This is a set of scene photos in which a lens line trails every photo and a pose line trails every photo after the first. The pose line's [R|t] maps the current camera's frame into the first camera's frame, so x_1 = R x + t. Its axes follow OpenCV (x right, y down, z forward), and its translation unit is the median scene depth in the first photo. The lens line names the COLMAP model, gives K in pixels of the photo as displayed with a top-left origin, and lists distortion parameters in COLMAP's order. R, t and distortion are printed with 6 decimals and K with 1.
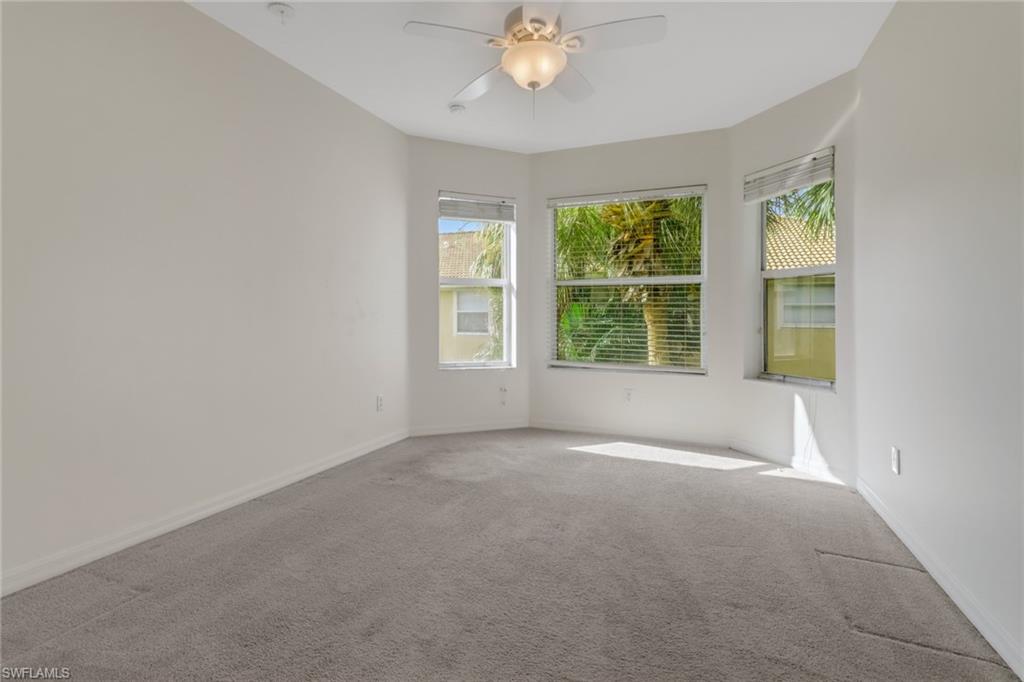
lens RADIAL K [[478.0, 0, 511.4], [0, 478.0, 314.8], [0, 0, 1]] dist [0.036827, -0.000284]
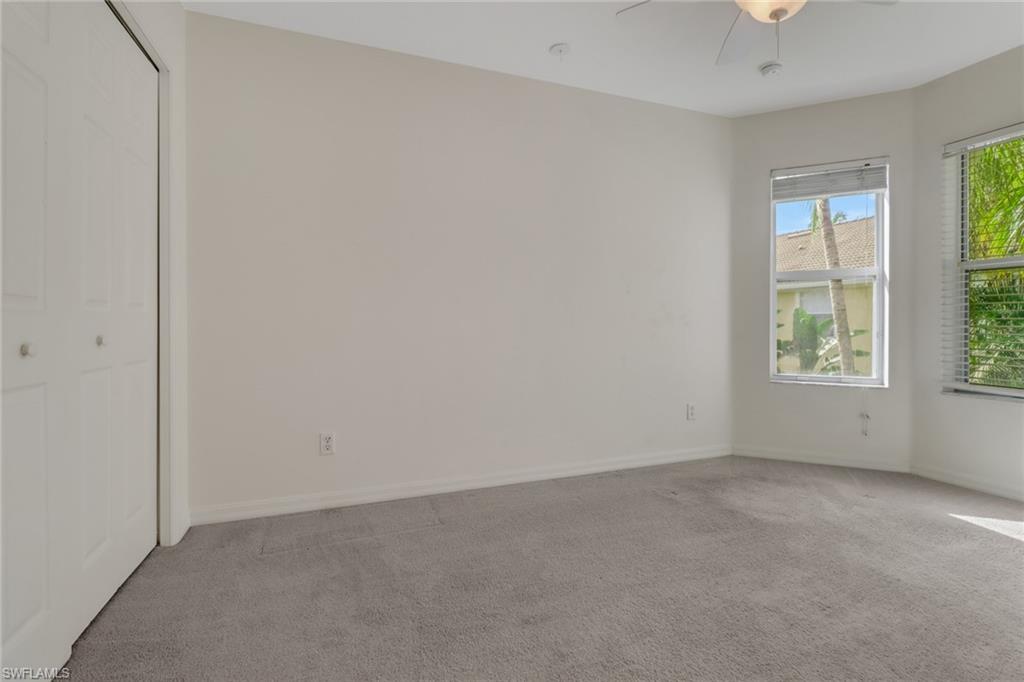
lens RADIAL K [[483.5, 0, 515.7], [0, 483.5, 315.0], [0, 0, 1]] dist [0.038951, -0.017447]
pose [[0.711777, -0.019609, -0.702132, 0.154731], [0.013841, 0.999808, -0.013891, 0.003128], [0.702269, 0.000169, 0.711911, 0.081319]]
